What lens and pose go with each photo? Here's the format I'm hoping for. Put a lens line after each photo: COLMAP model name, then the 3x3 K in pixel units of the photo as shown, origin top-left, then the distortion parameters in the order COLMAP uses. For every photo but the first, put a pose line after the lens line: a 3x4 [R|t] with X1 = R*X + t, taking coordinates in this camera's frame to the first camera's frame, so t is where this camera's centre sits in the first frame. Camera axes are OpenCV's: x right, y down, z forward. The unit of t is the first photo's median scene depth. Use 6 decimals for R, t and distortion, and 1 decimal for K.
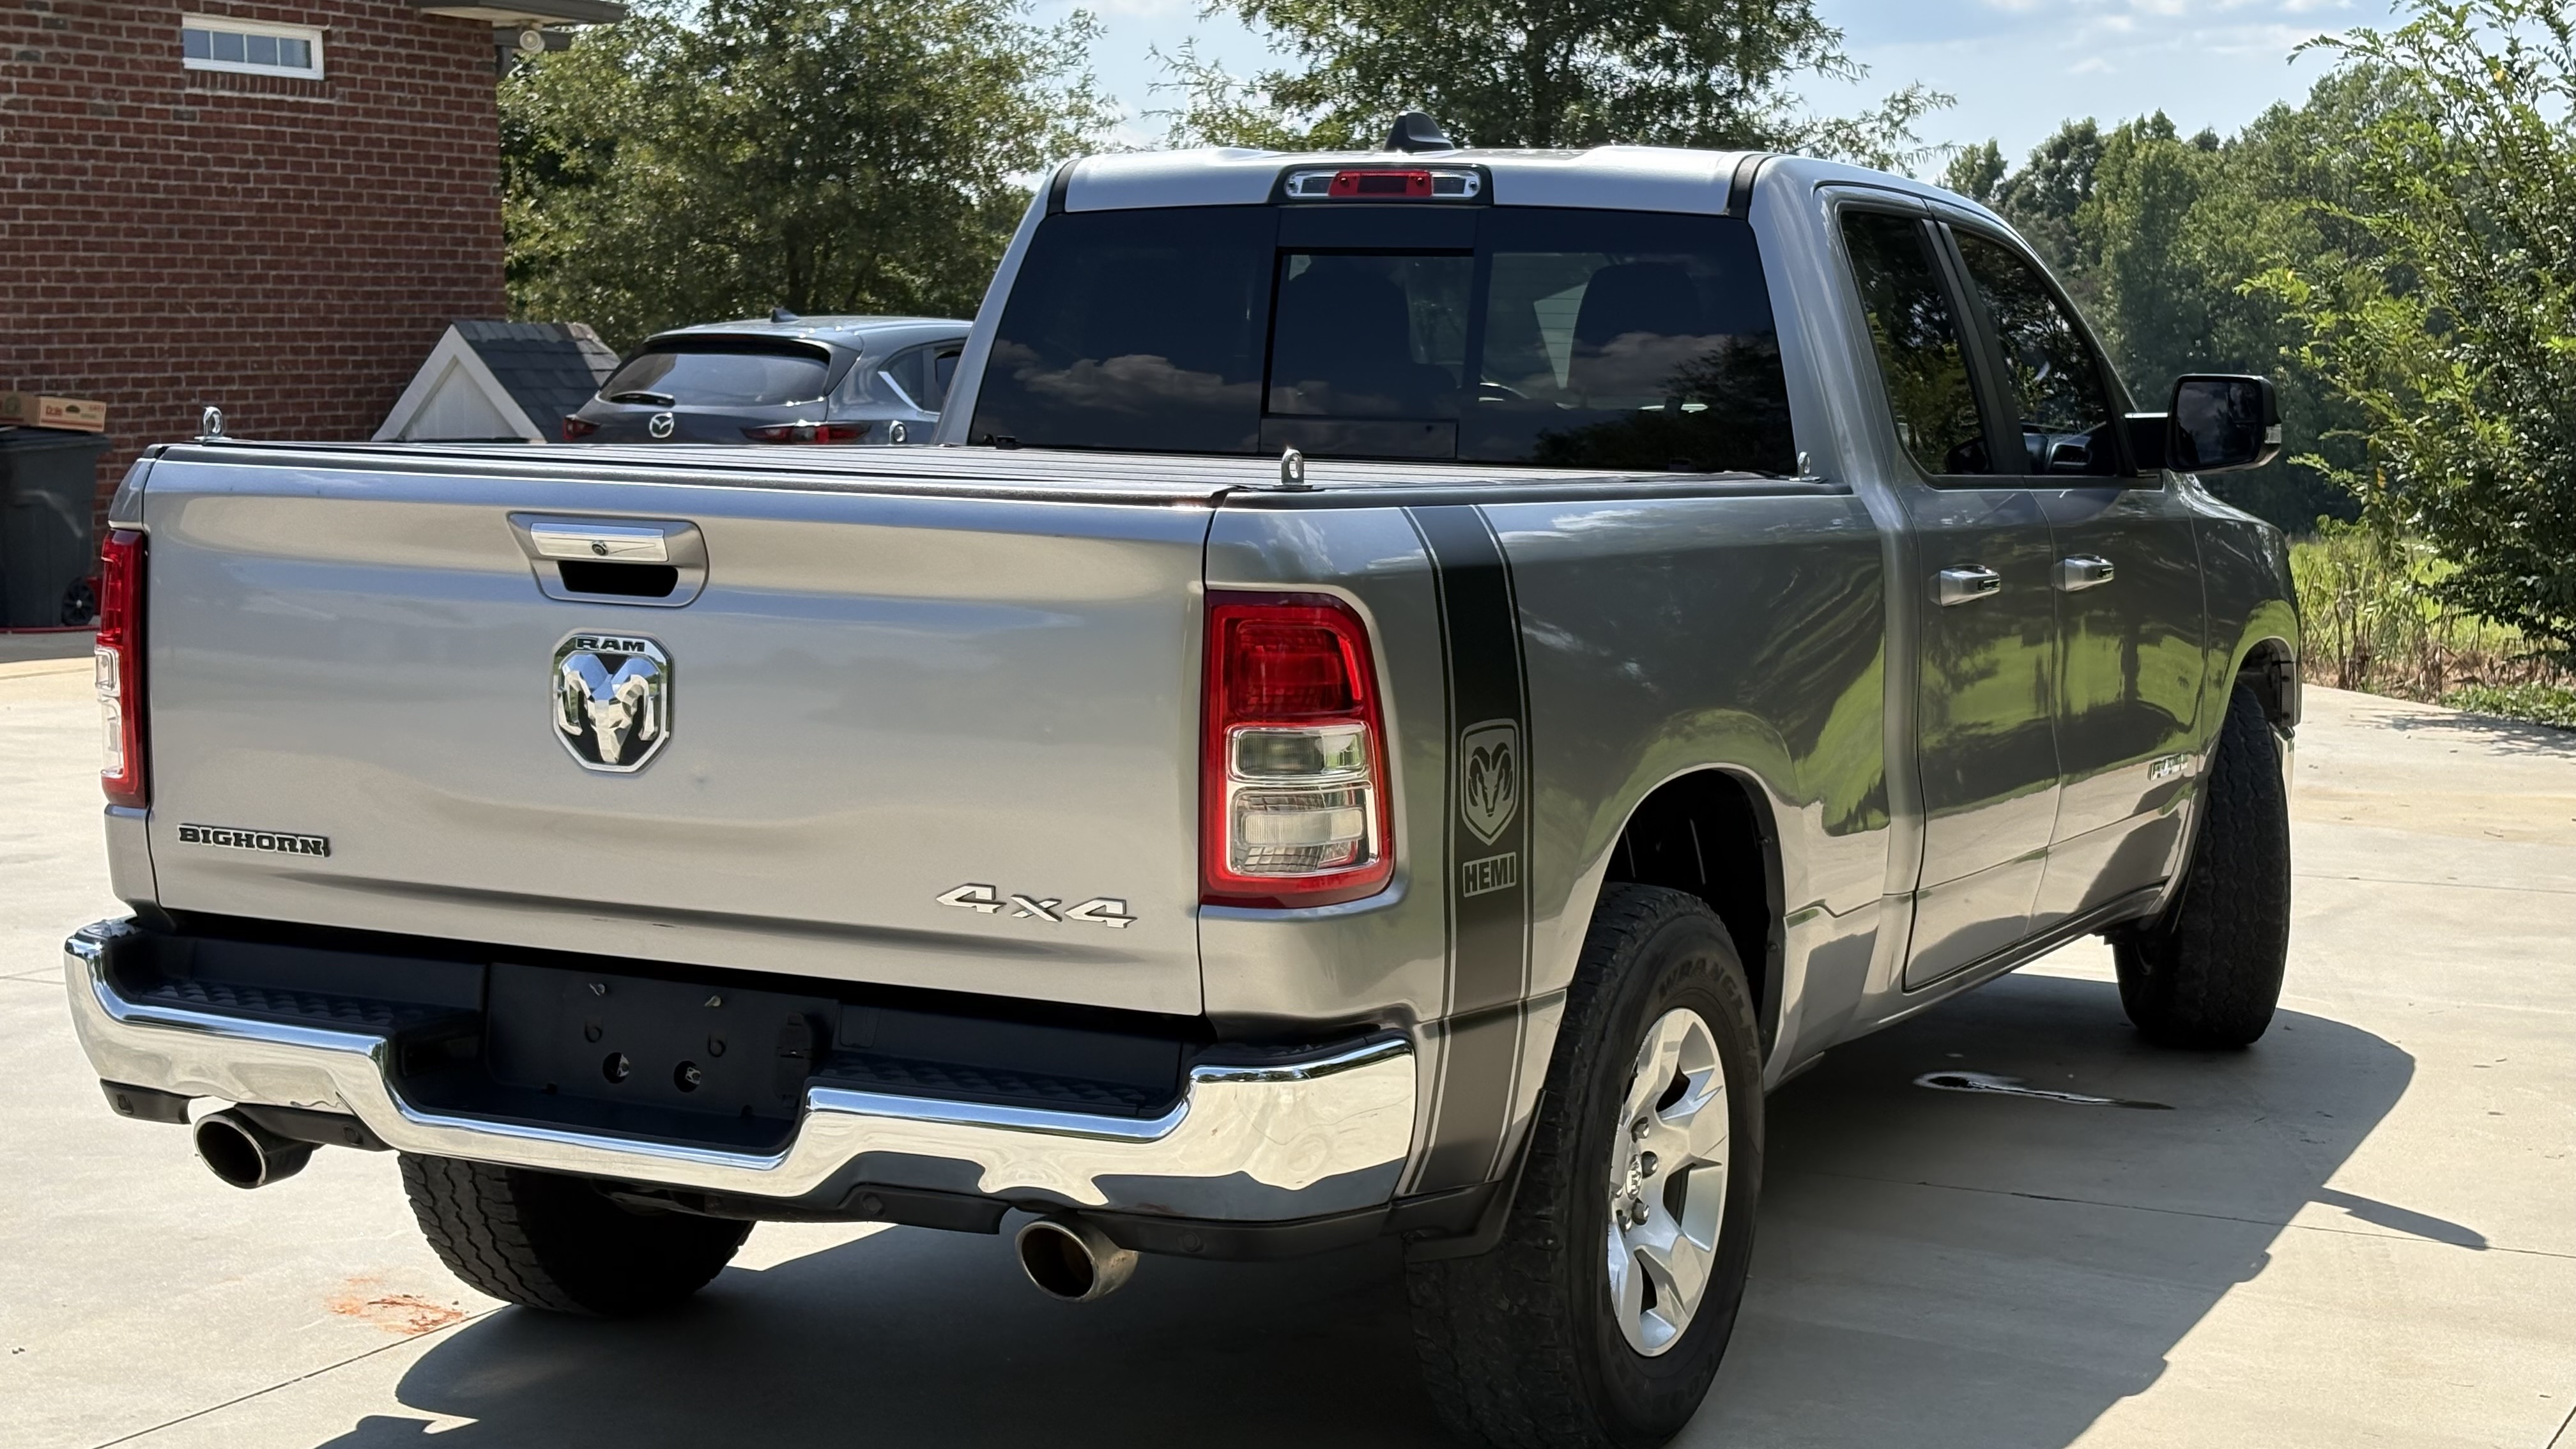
lens RADIAL K [[3941.3, 0, 1281.6], [0, 3941.3, 736.5], [0, 0, 1]] dist [0.135124, 0.000000]
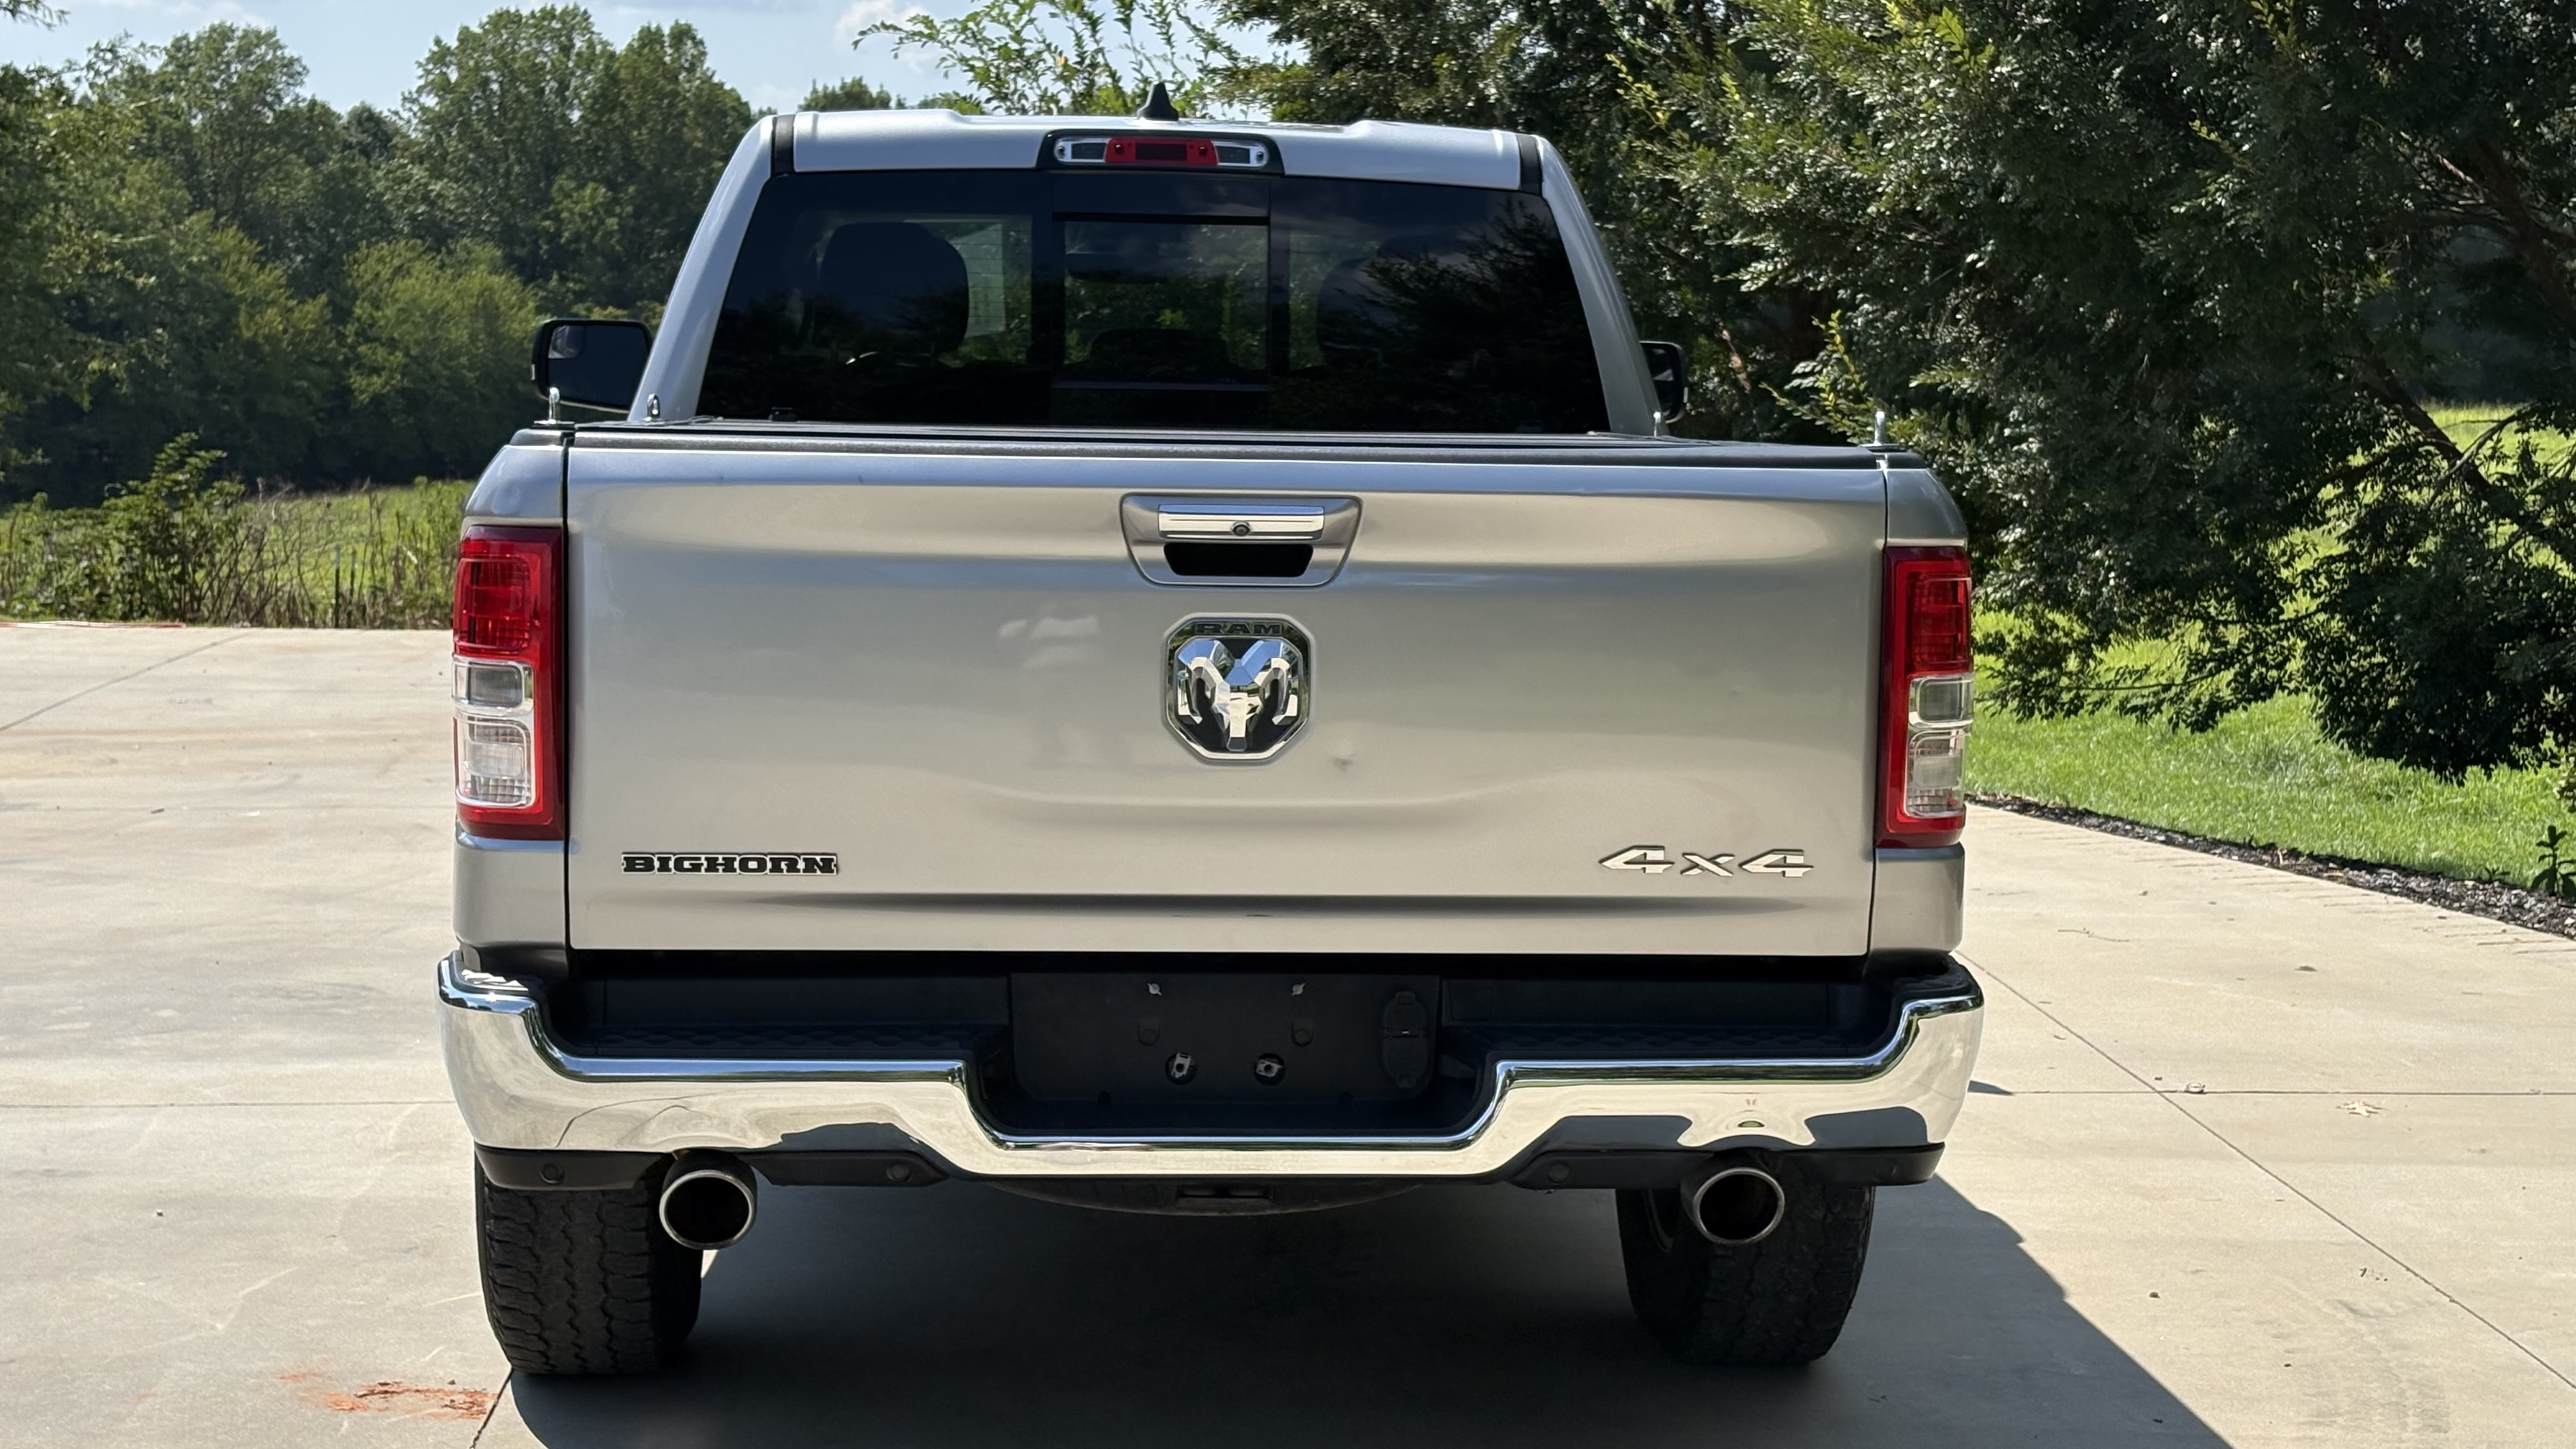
lens RADIAL K [[3941.3, 0, 1284.3], [0, 3941.3, 708.7], [0, 0, 1]] dist [0.135124, 0.000000]
pose [[0.853555, -0.053972, 0.518199, -0.621322], [0.052625, 0.998464, 0.017311, -0.018455], [-0.518338, 0.012495, 0.855085, 0.164616]]
